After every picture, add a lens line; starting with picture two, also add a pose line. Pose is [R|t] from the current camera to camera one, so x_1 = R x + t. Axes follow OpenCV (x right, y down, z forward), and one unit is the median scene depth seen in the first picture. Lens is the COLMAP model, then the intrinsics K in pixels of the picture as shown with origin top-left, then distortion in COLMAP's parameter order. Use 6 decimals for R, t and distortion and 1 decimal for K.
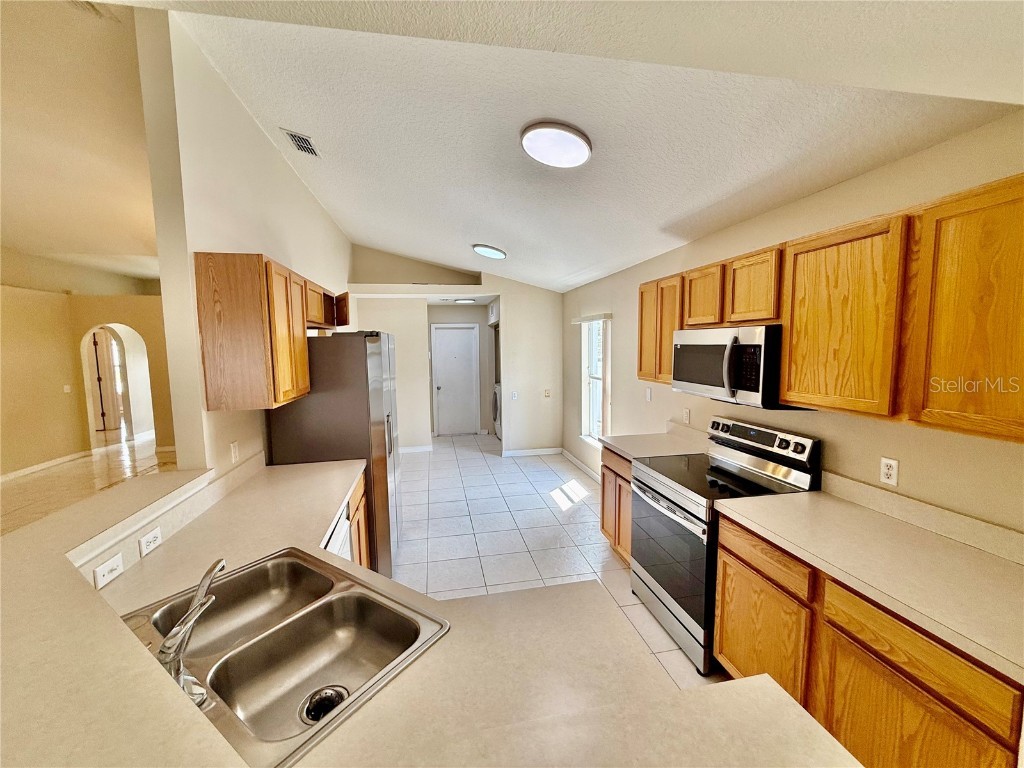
lens RADIAL K [[409.9, 0, 509.2], [0, 409.9, 383.9], [0, 0, 1]] dist [0.000359, -0.000320]
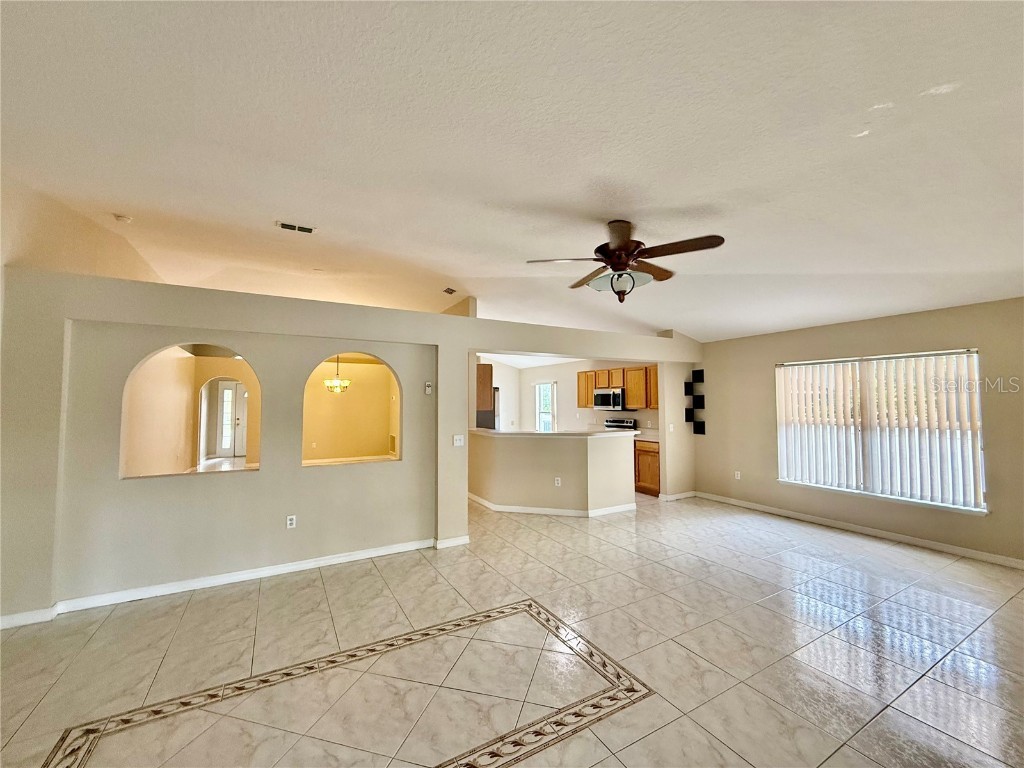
lens RADIAL K [[409.9, 0, 509.2], [0, 409.9, 383.9], [0, 0, 1]] dist [0.000359, -0.000320]
pose [[0.949645, 0.027585, 0.312112, -1.389644], [0.016694, 0.990248, -0.138311, 0.290340], [-0.312884, 0.136557, 0.939923, -2.023810]]
